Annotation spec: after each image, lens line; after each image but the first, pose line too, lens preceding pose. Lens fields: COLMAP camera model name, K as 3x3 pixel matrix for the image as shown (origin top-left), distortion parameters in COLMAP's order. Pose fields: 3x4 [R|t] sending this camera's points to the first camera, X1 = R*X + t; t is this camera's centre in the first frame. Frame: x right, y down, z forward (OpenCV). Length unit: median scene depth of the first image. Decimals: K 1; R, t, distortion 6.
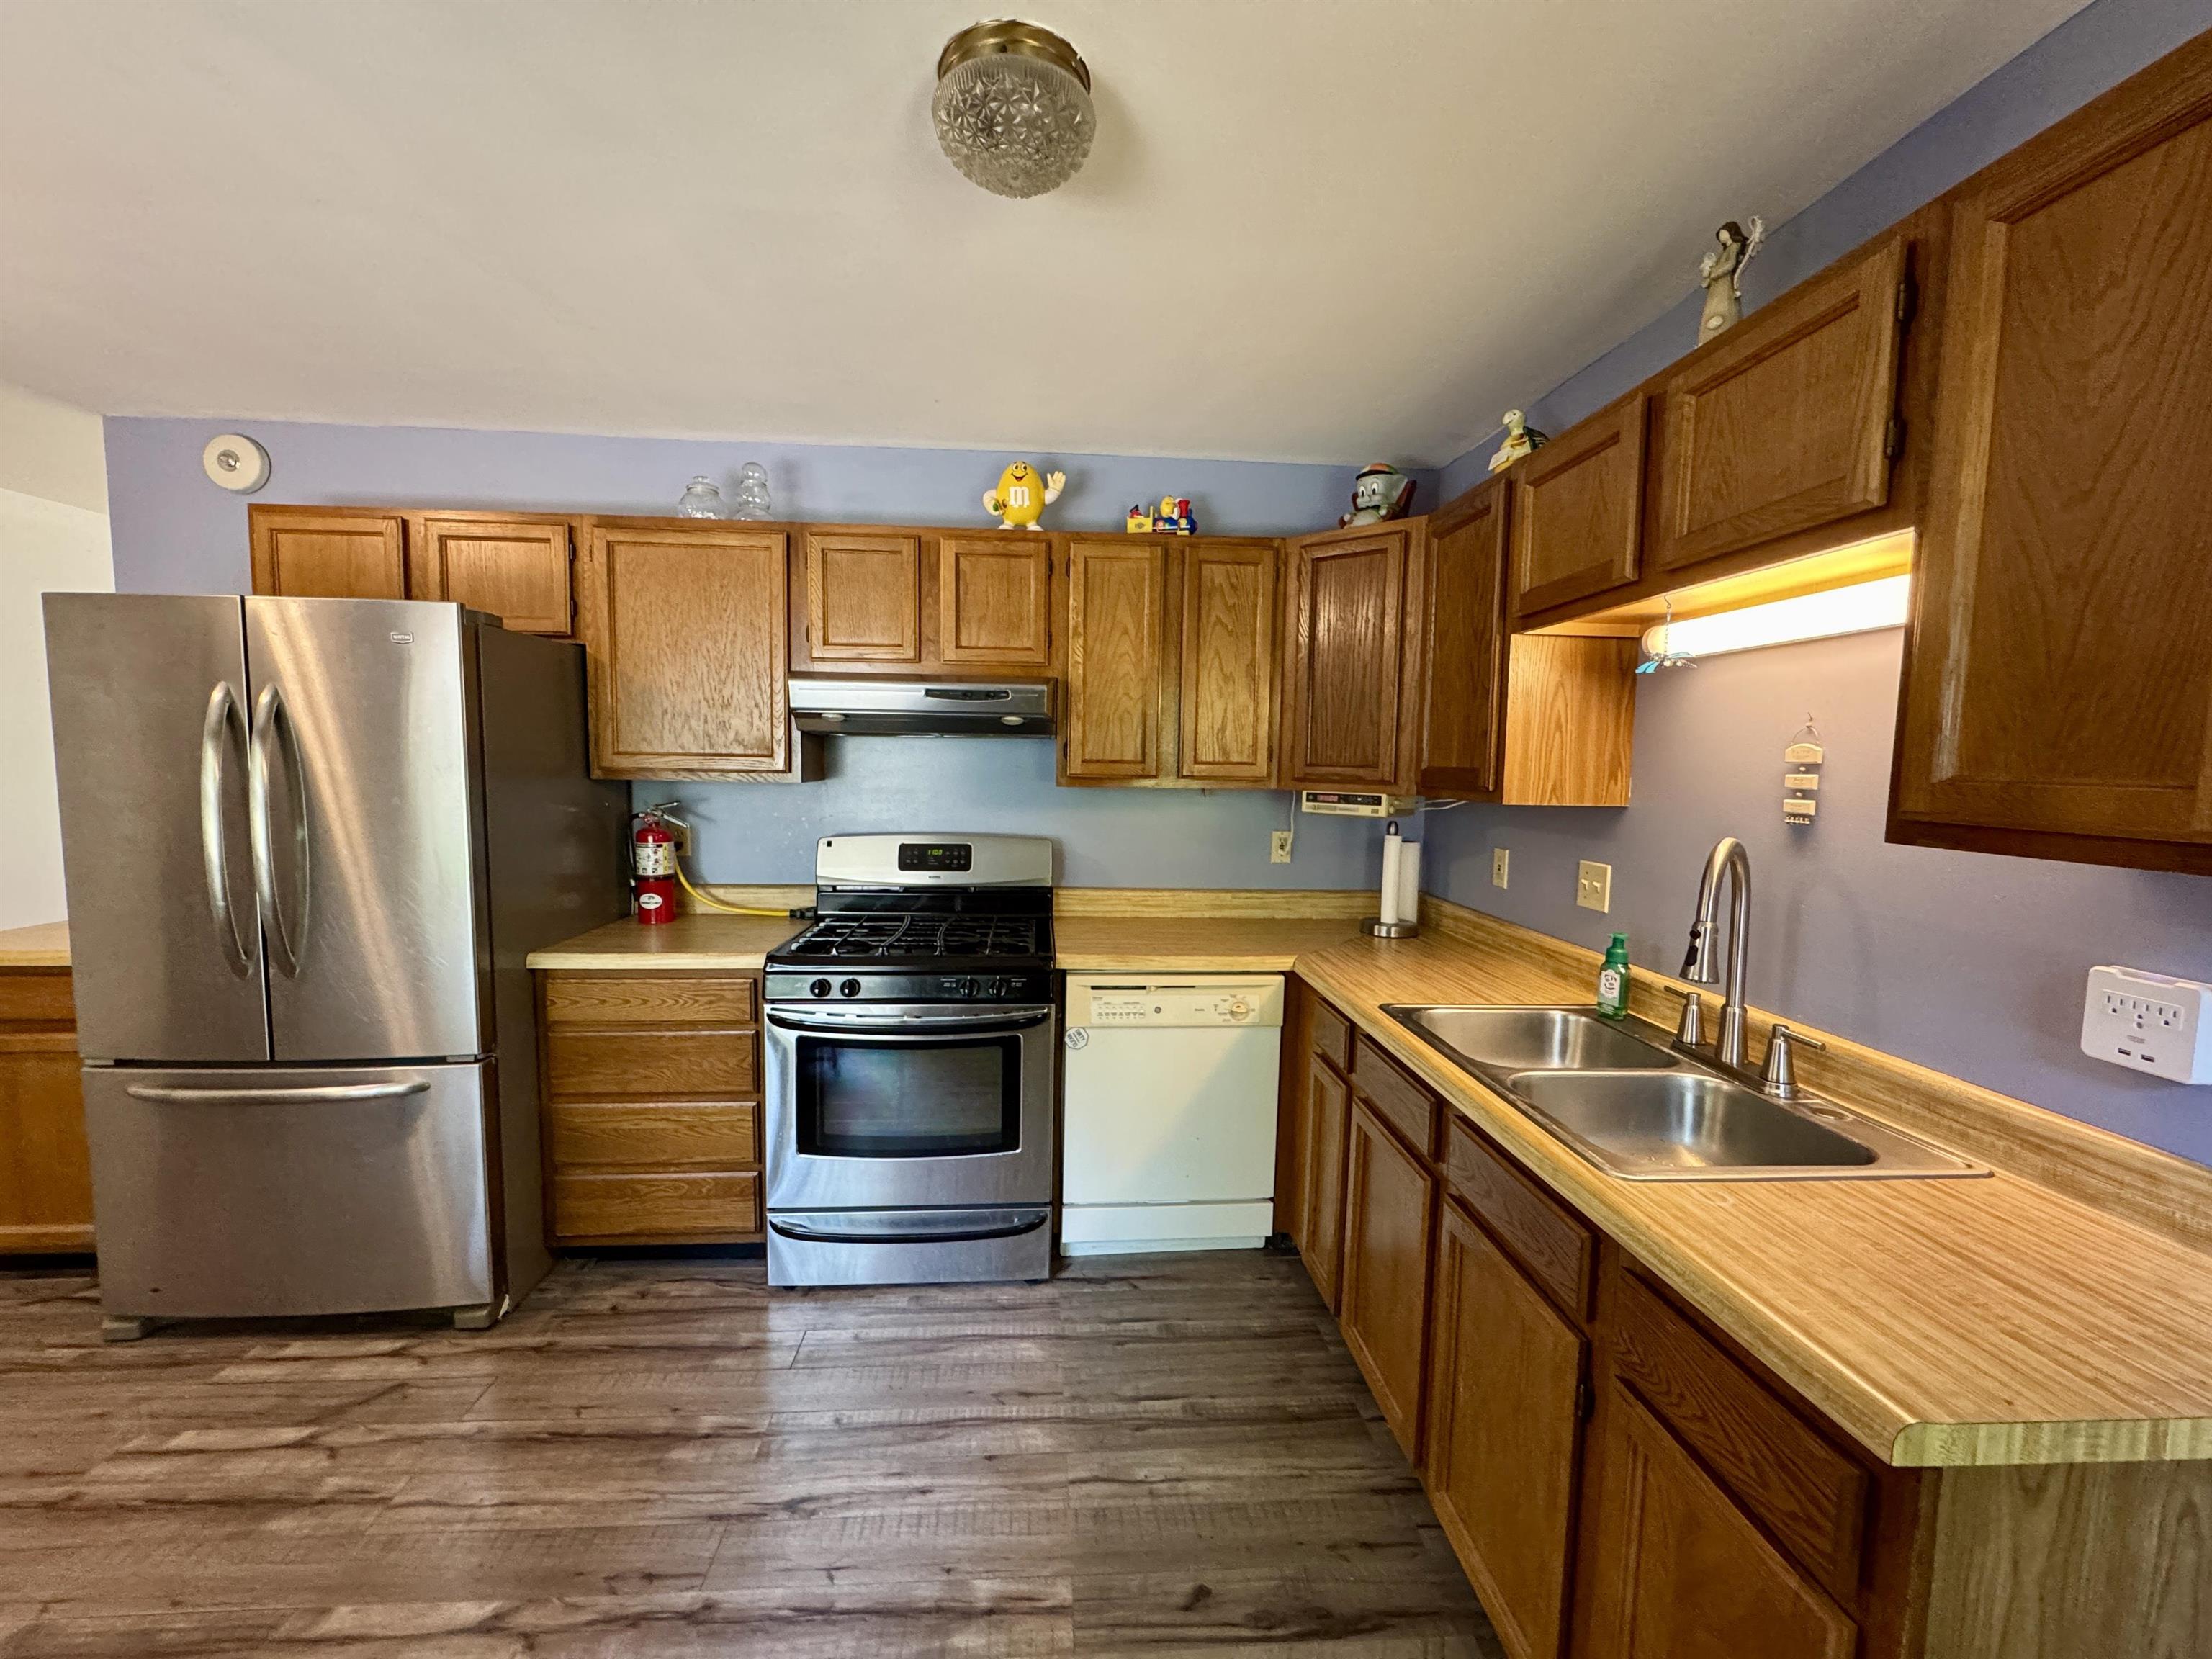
lens RADIAL K [[879.0, 0, 1106.0], [0, 879.0, 829.5], [0, 0, 1]] dist [-0.001821, -0.000302]
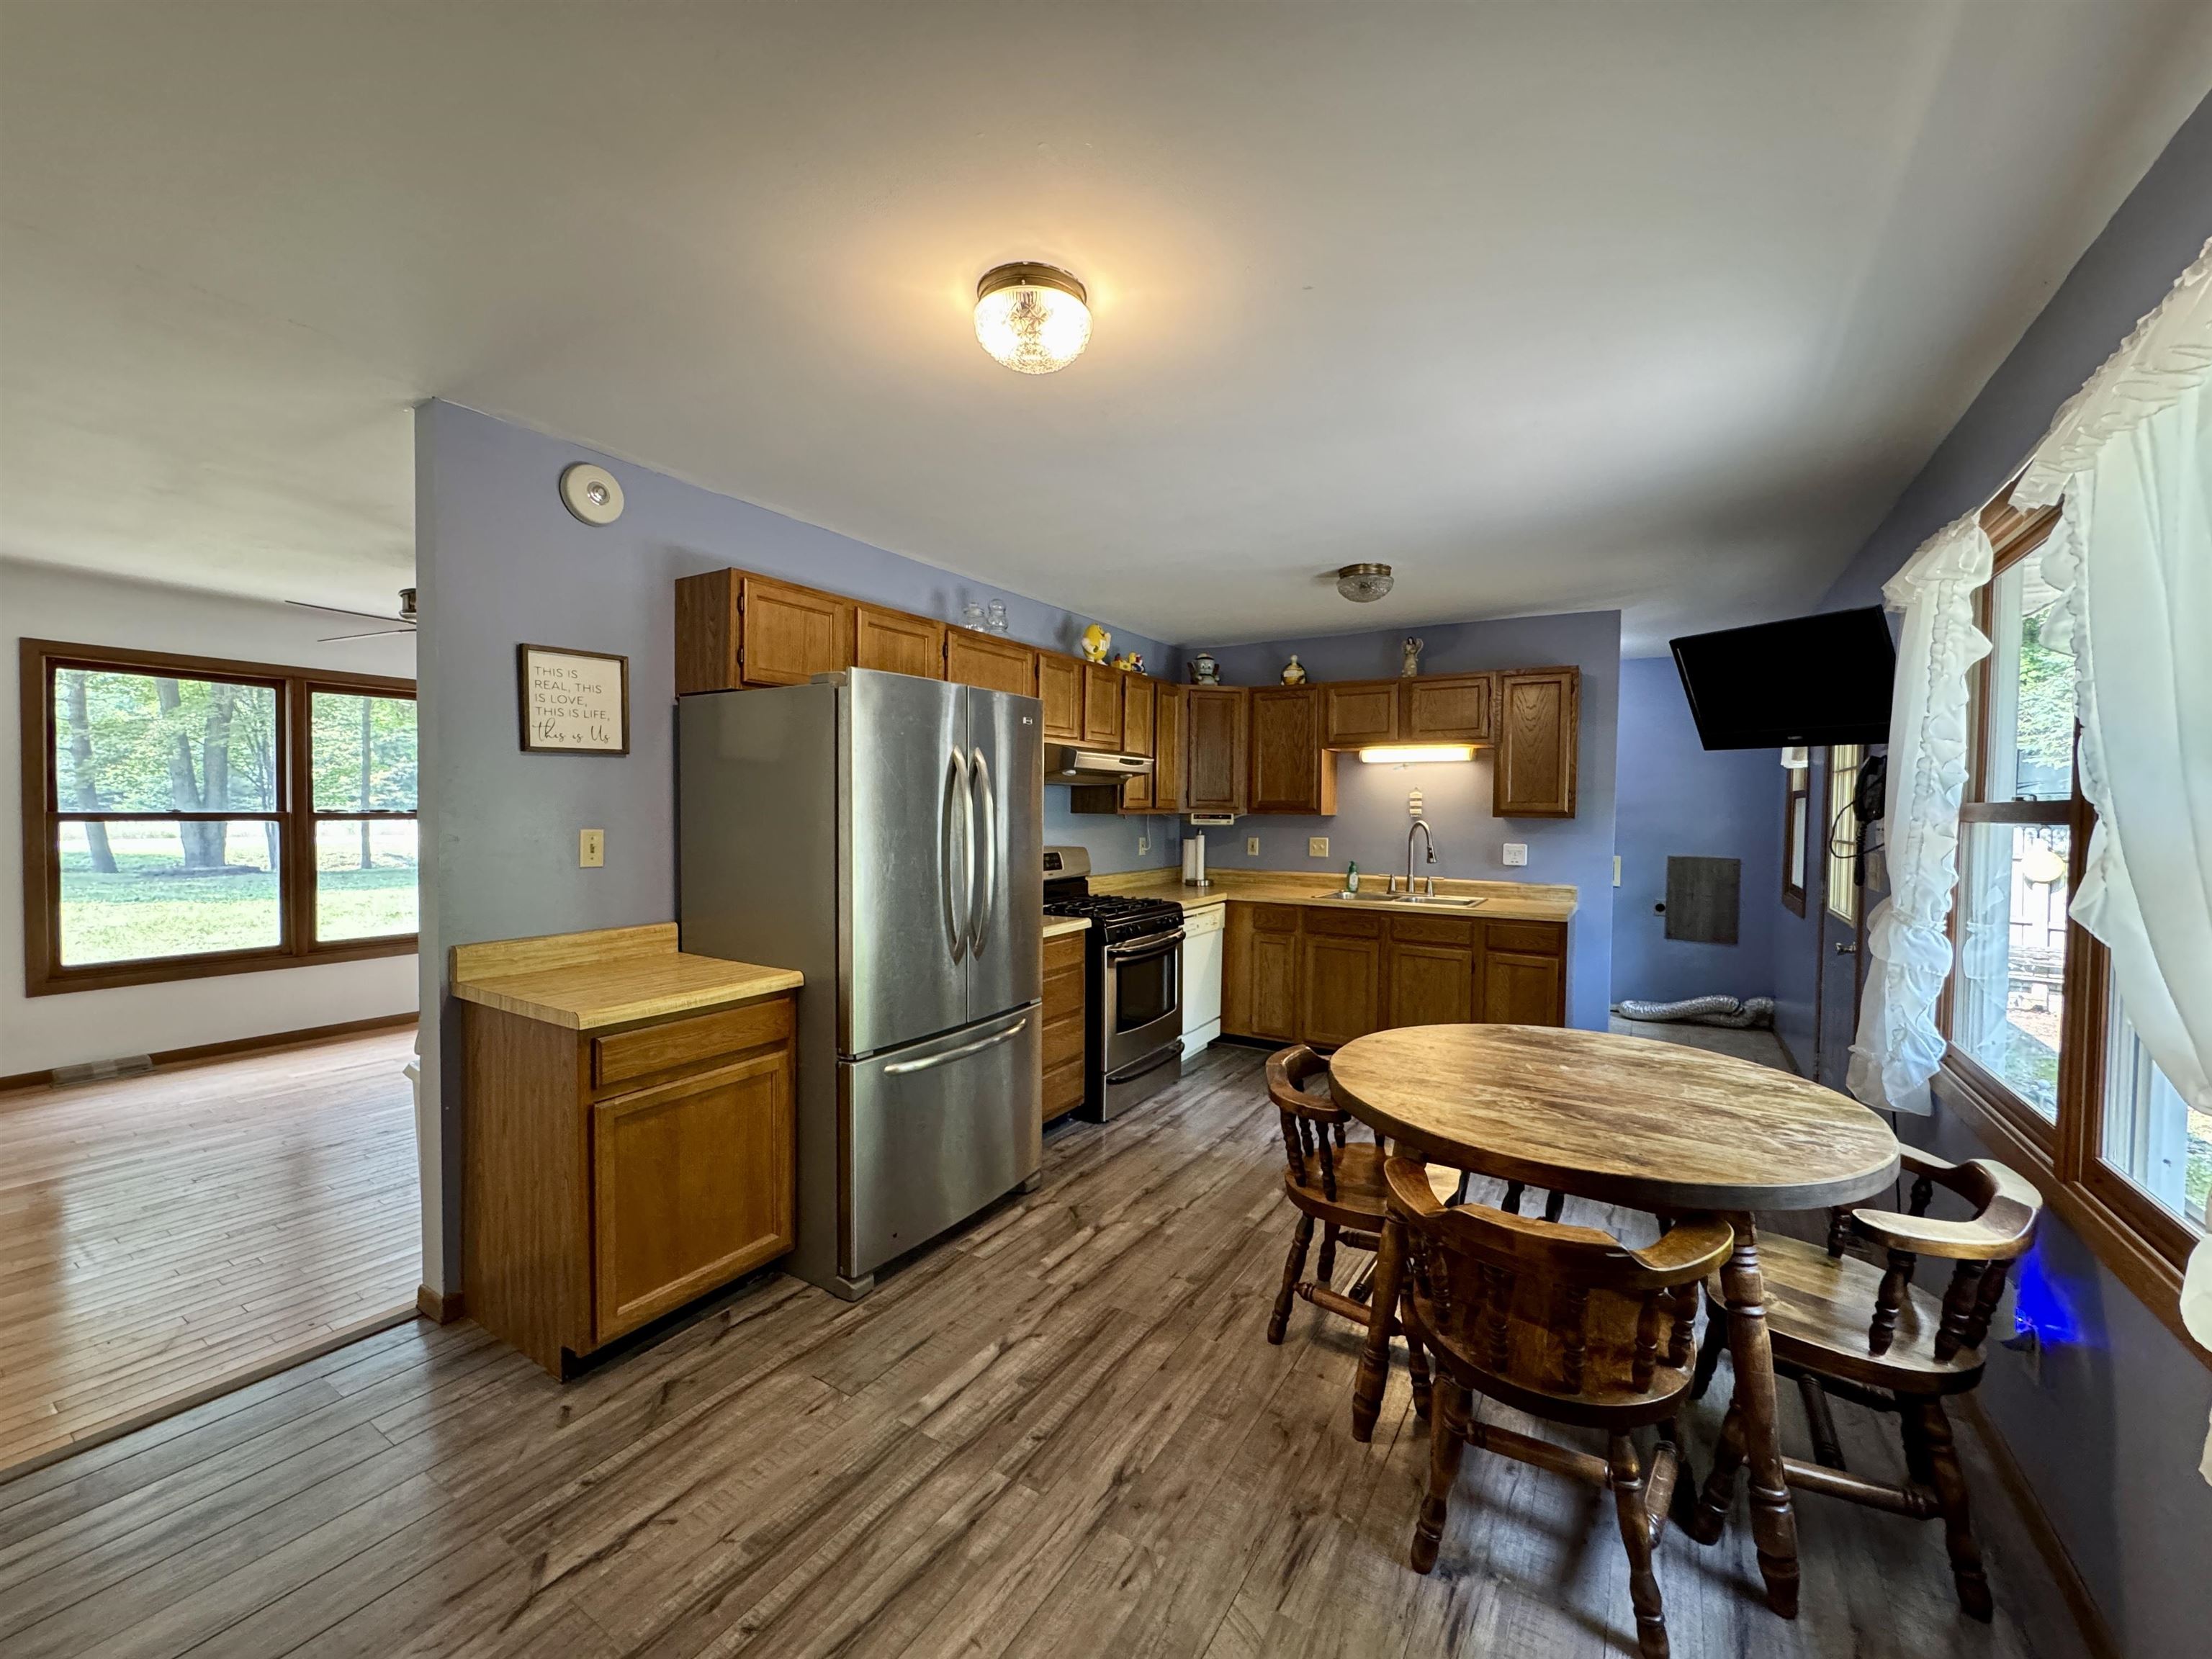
lens RADIAL K [[883.8, 0, 1106.0], [0, 883.8, 829.5], [0, 0, 1]] dist [-0.011817, -0.000156]
pose [[0.584695, -0.034068, 0.810537, -1.888631], [0.065541, 0.997836, -0.005338, -0.013179], [-0.808601, 0.056245, 0.585663, 0.009798]]
